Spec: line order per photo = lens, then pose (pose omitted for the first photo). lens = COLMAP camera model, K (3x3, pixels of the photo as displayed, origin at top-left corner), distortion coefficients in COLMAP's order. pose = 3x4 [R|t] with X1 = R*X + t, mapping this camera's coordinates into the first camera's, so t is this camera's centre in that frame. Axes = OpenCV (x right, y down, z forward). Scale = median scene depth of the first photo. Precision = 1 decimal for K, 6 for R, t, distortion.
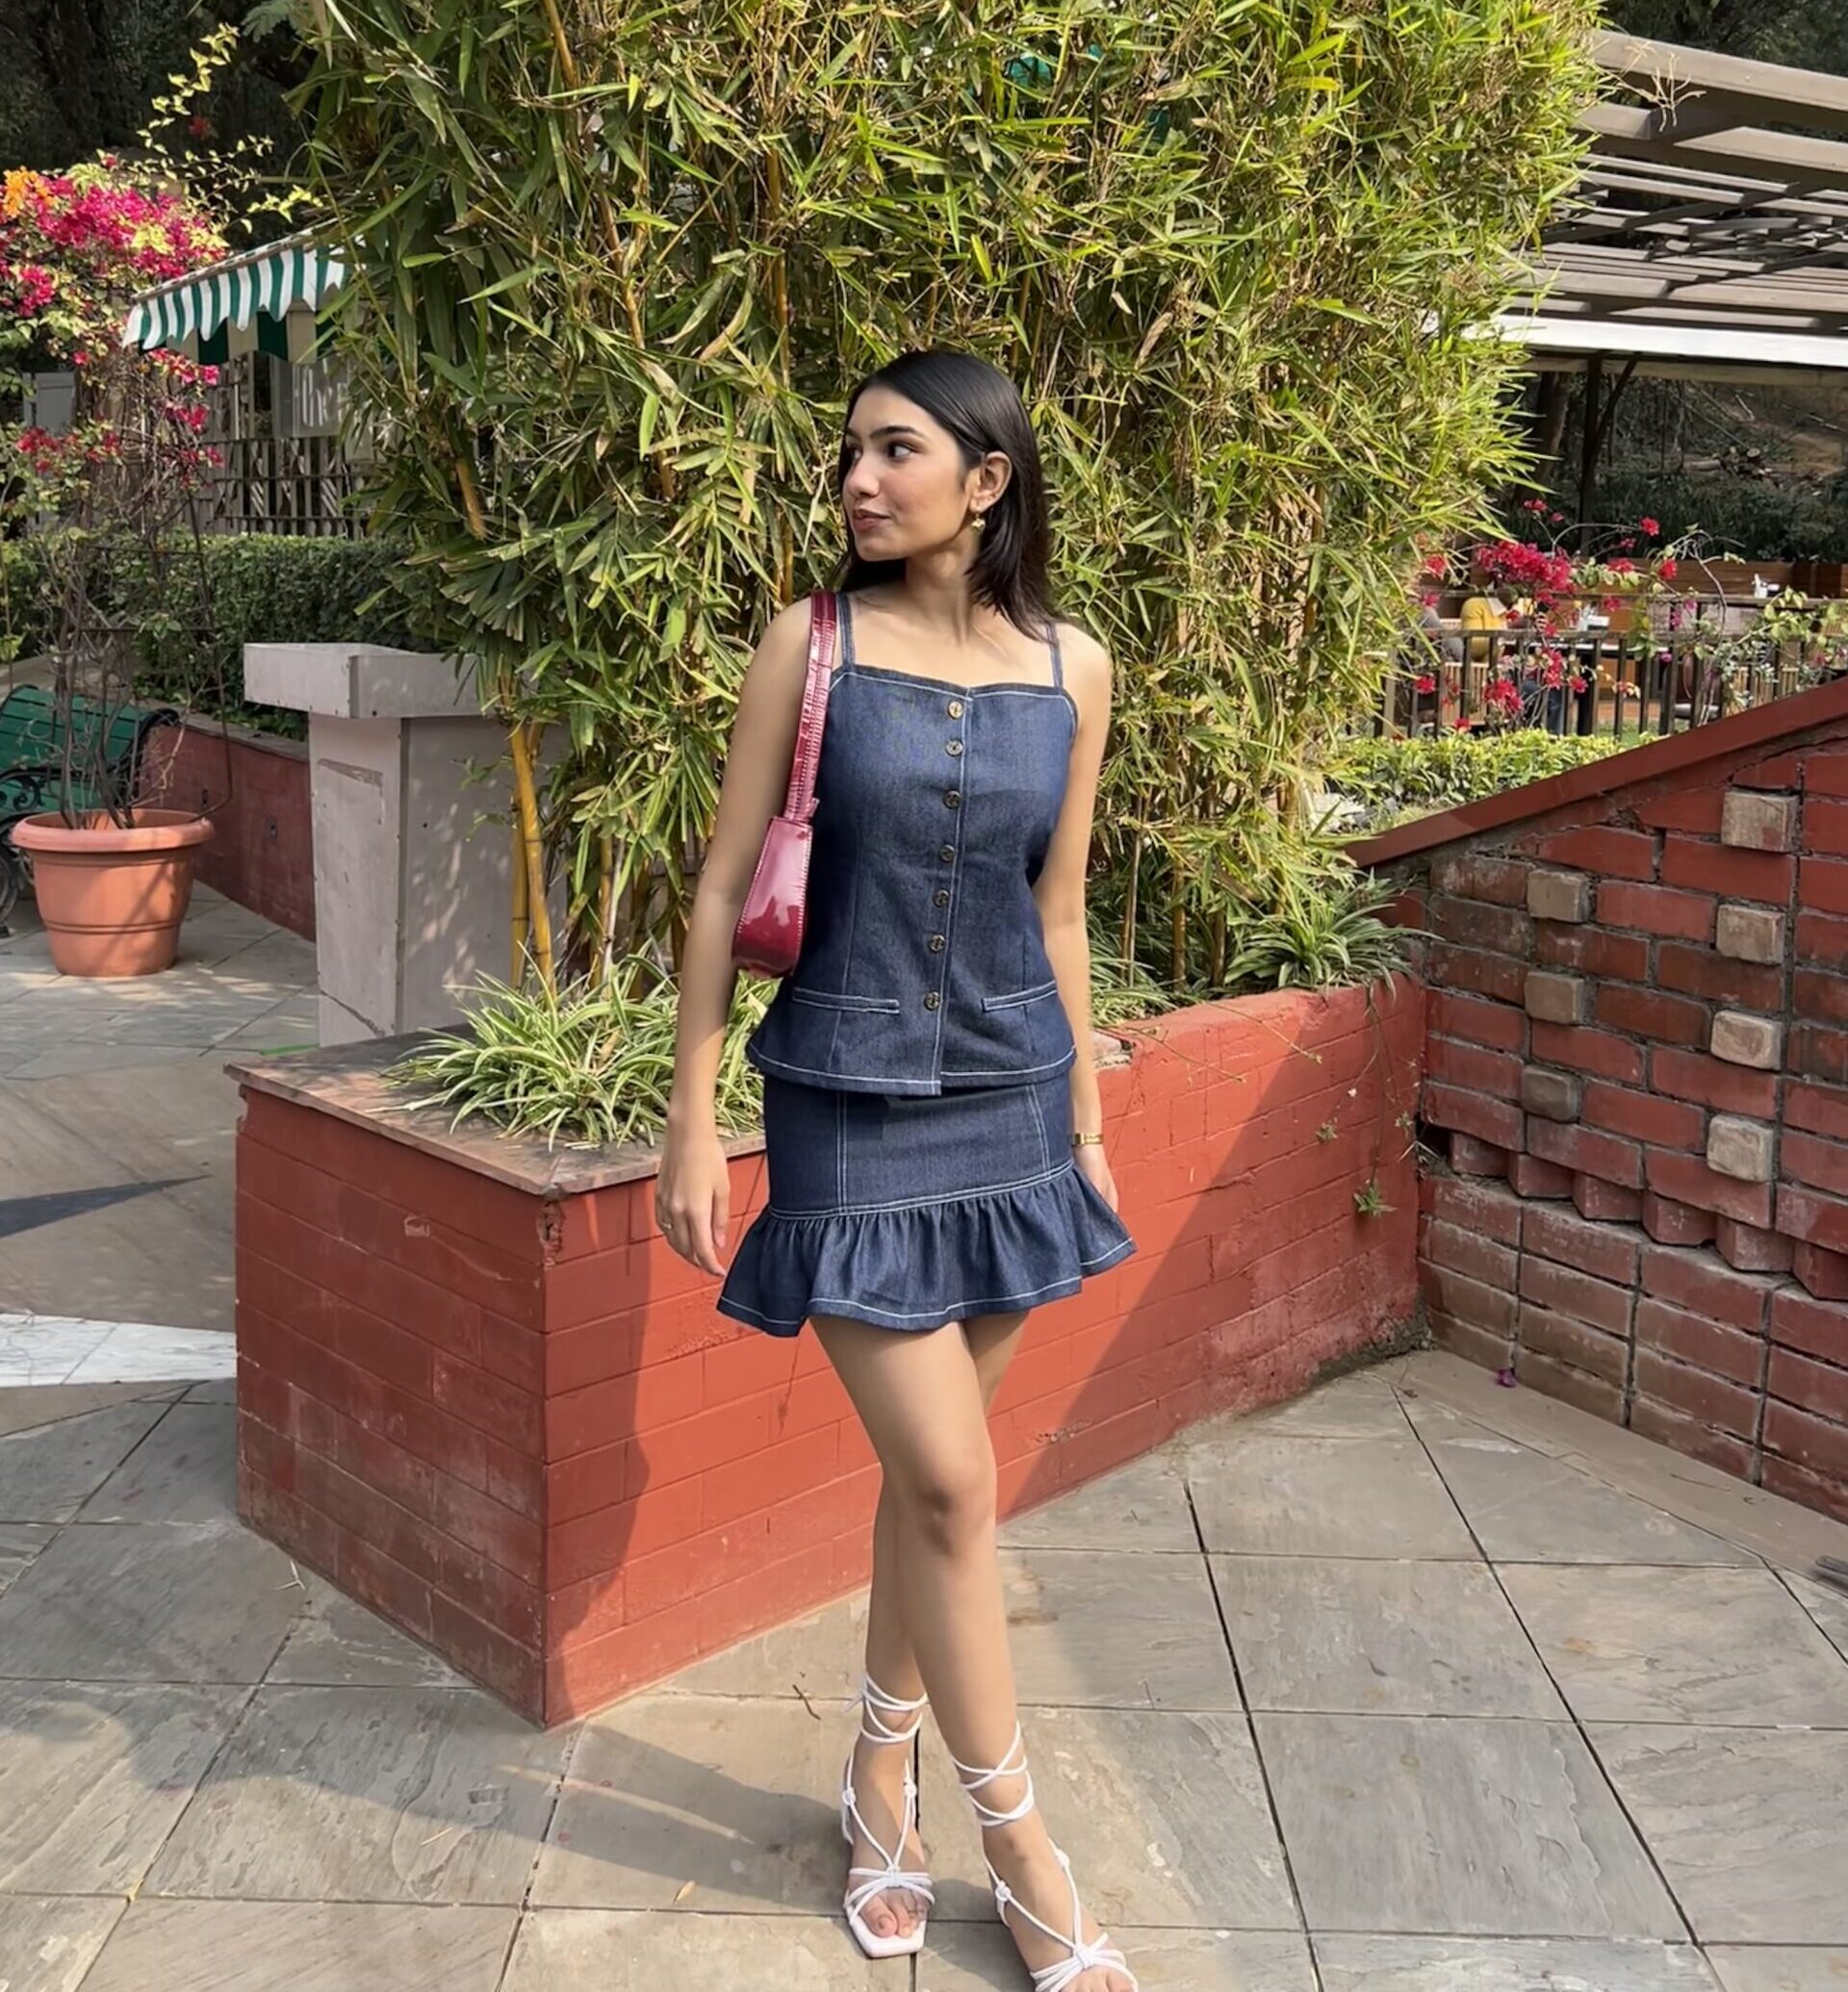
lens RADIAL K [[2065.9, 0, 926.3], [0, 2065.9, 753.6], [0, 0, 1]] dist [0.041041, -0.042362]
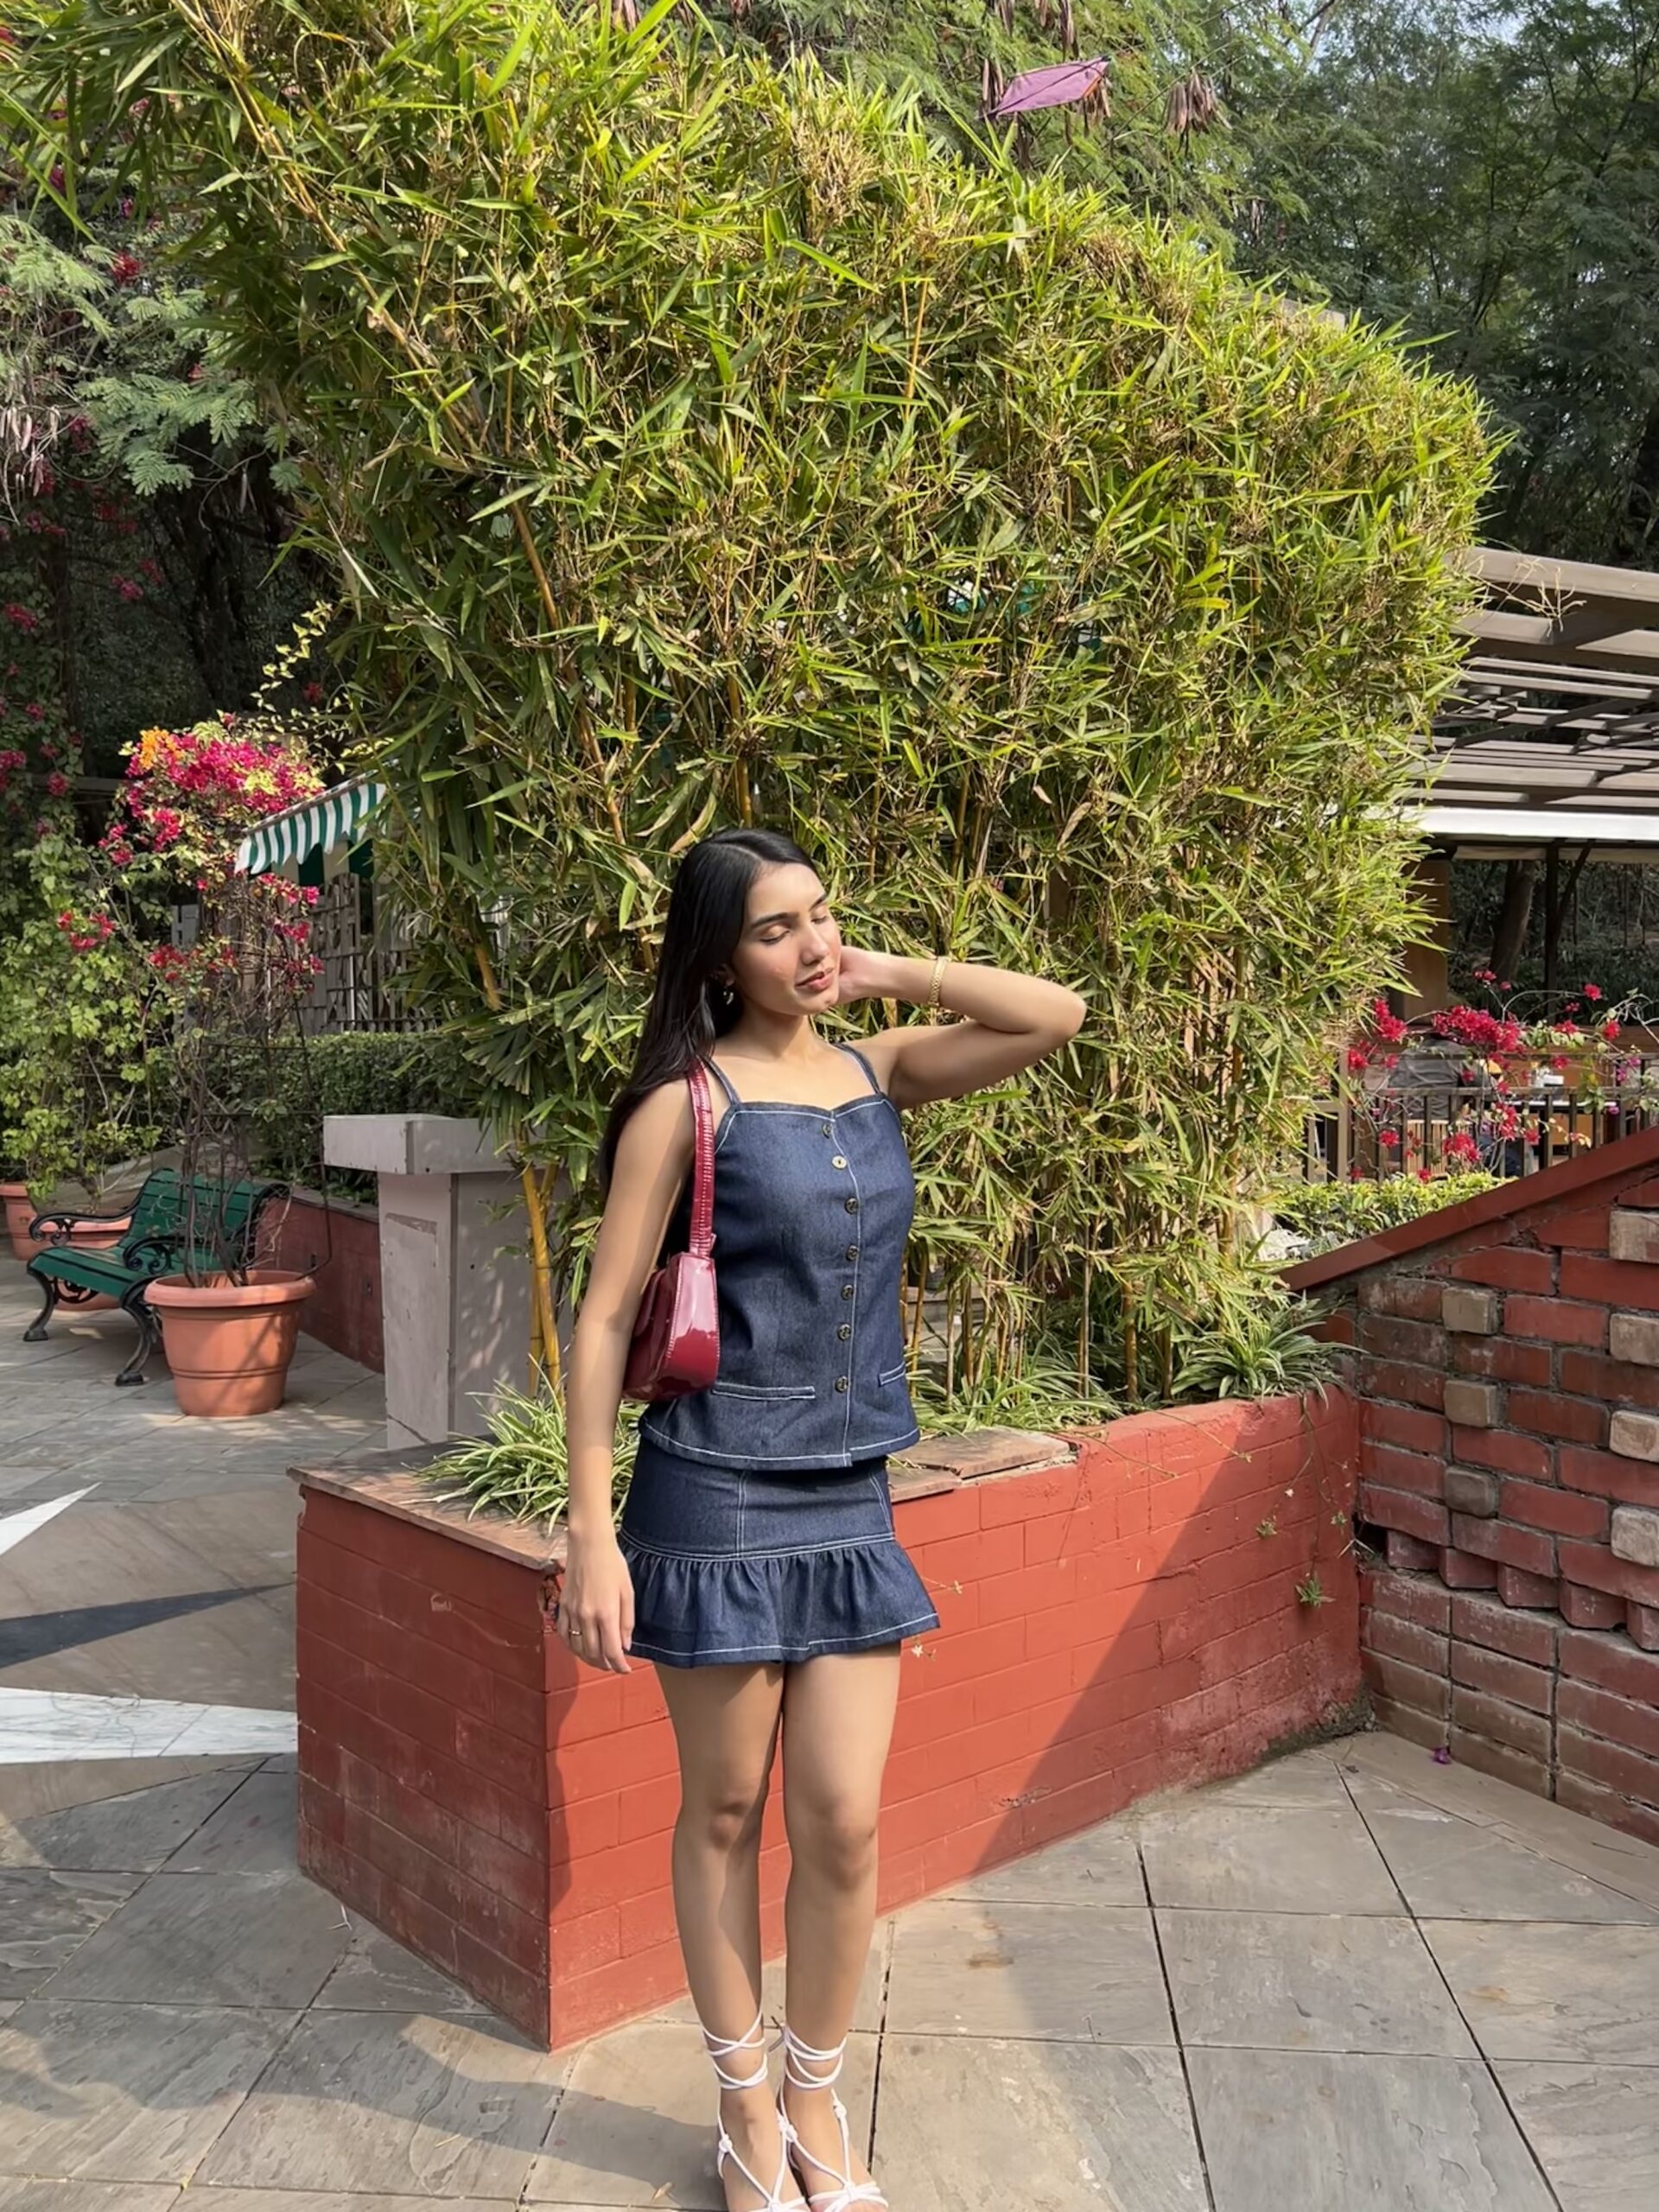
lens RADIAL K [[1855.0, 0, 832.3], [0, 1855.0, 1097.6], [0, 0, 1]] dist [0.041592, -0.041803]
pose [[0.997011, -0.024043, -0.073424, 0.043779], [0.018931, 0.997399, -0.069542, 0.019142], [0.074905, 0.067944, 0.994873, -0.028134]]
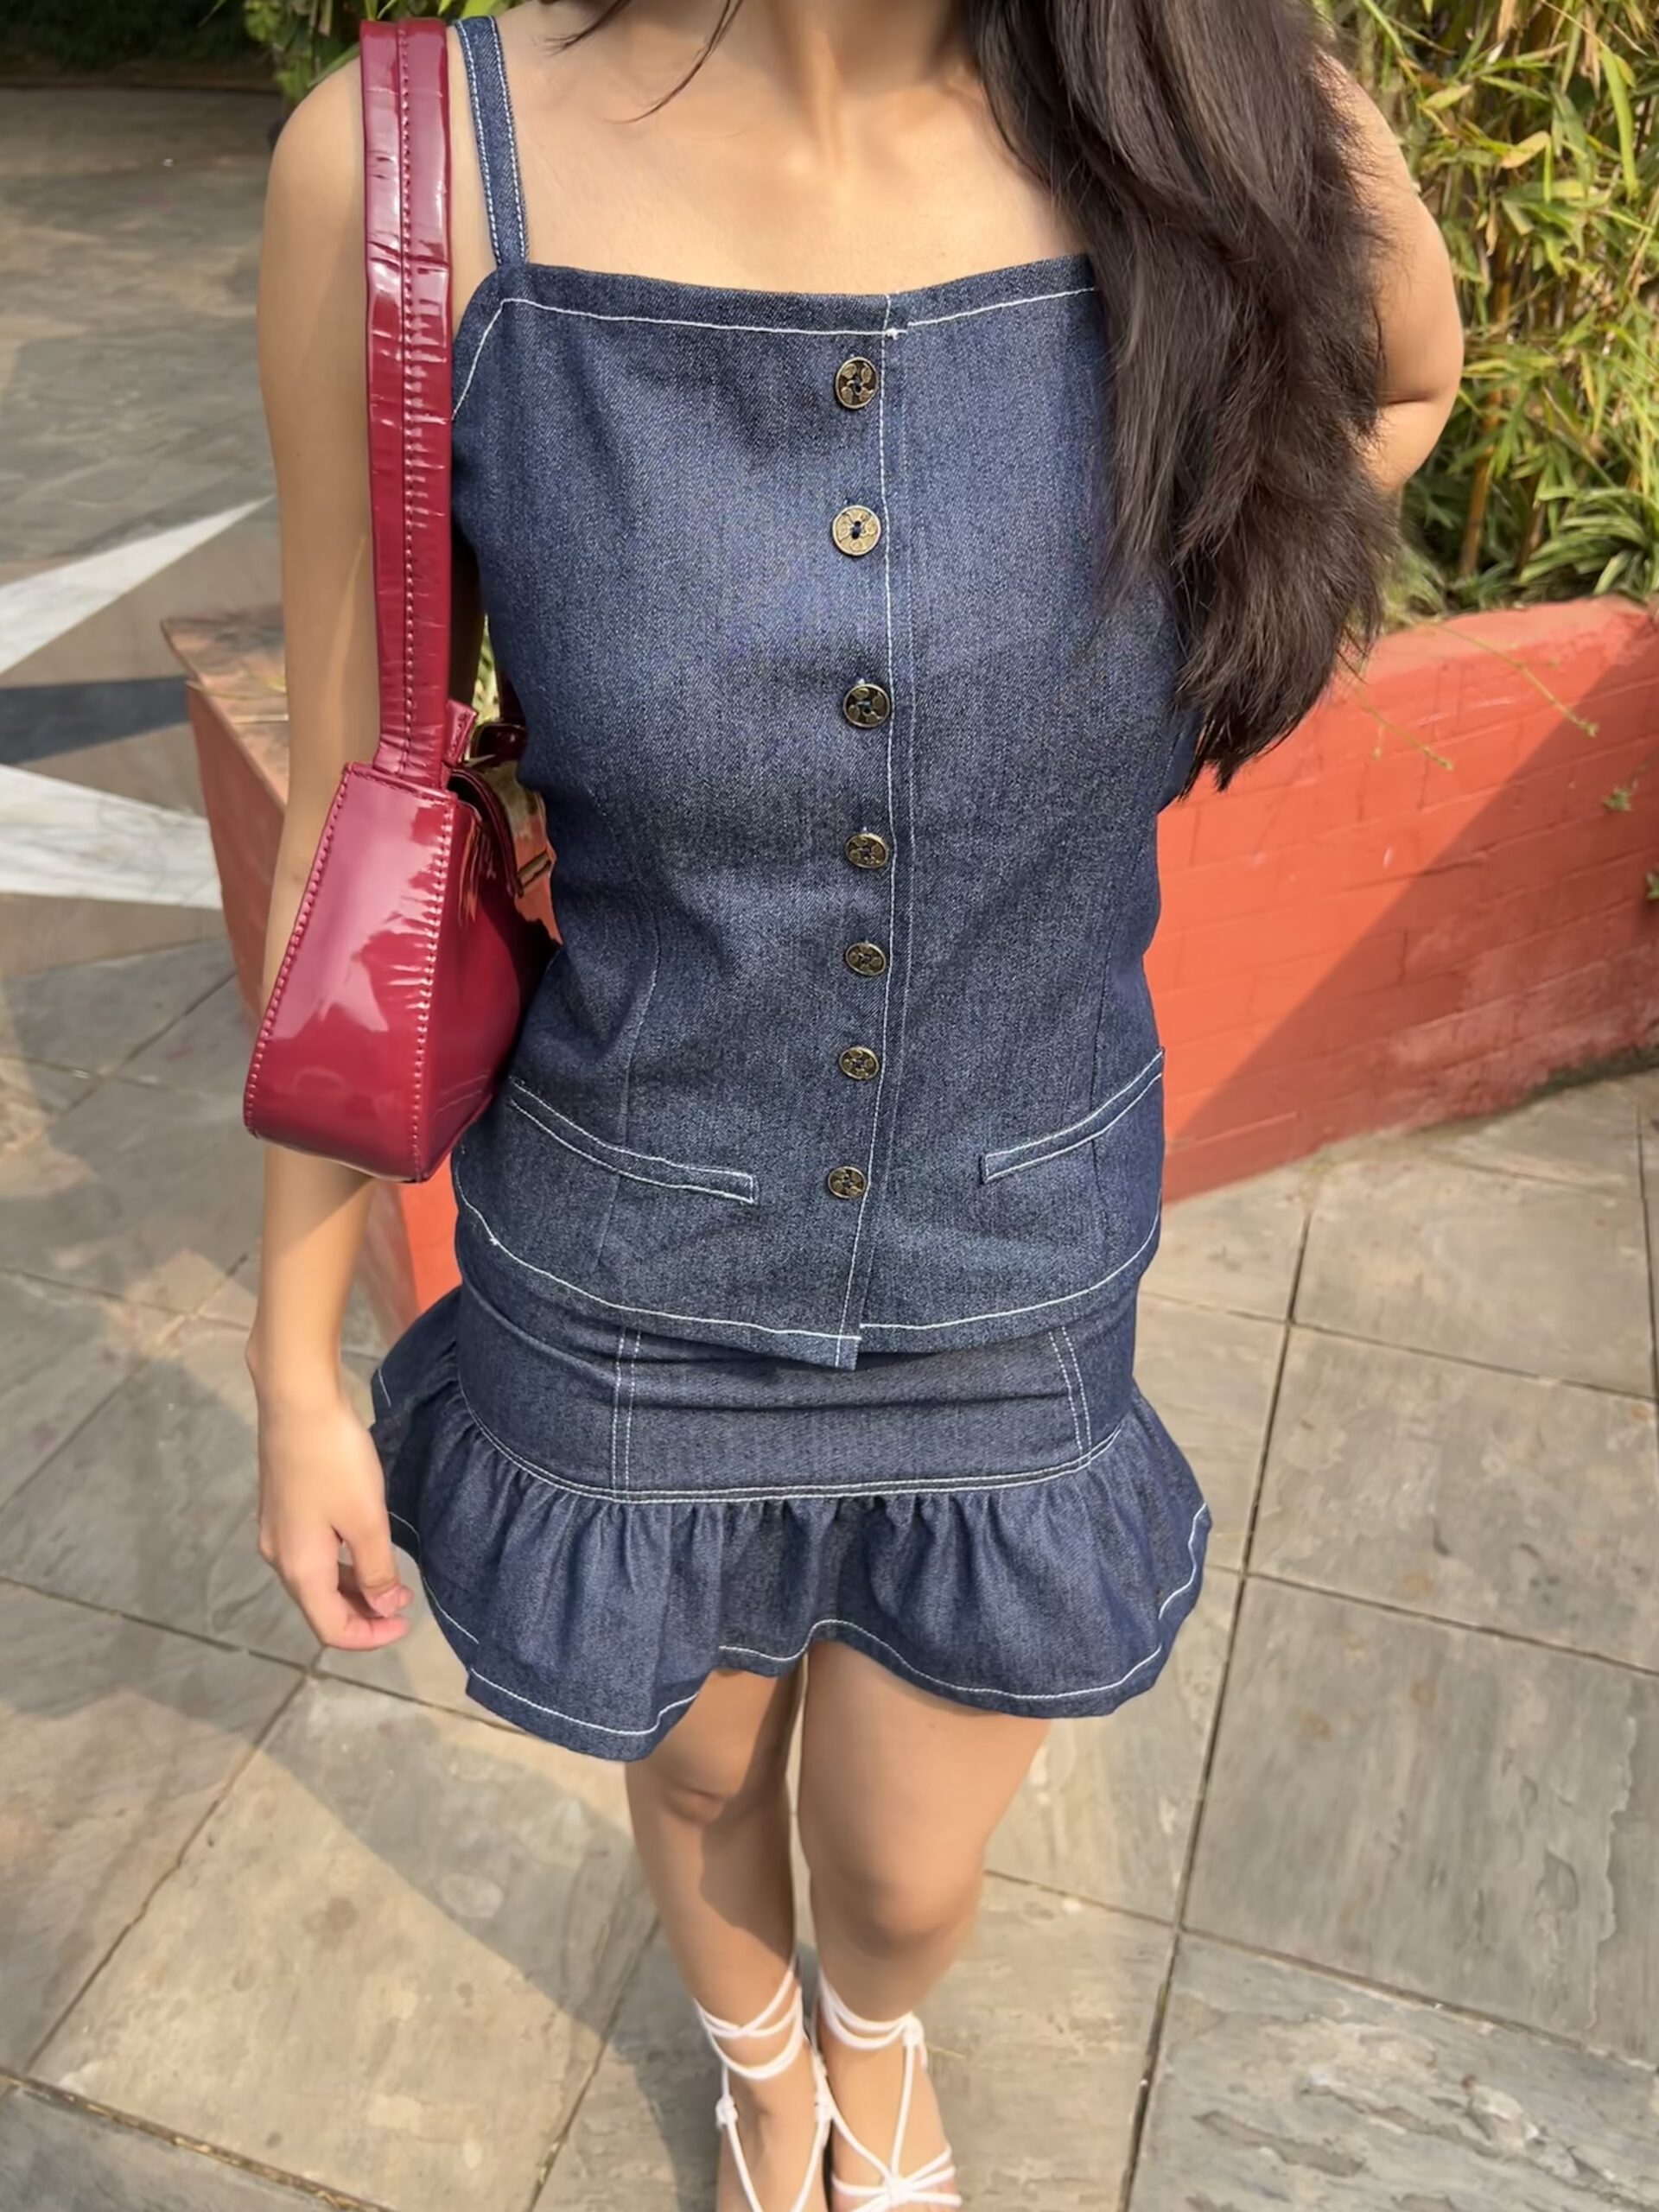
lens RADIAL K [[1855.0, 0, 832.3], [0, 1855.0, 1097.6], [0, 0, 1]] dist [0.041592, -0.041803]
pose [[0.951063, 0.156610, -0.266368, 0.131244], [-0.016938, 0.887170, 0.461131, -0.027191], [0.308532, -0.434053, 0.846408, 0.330667]]
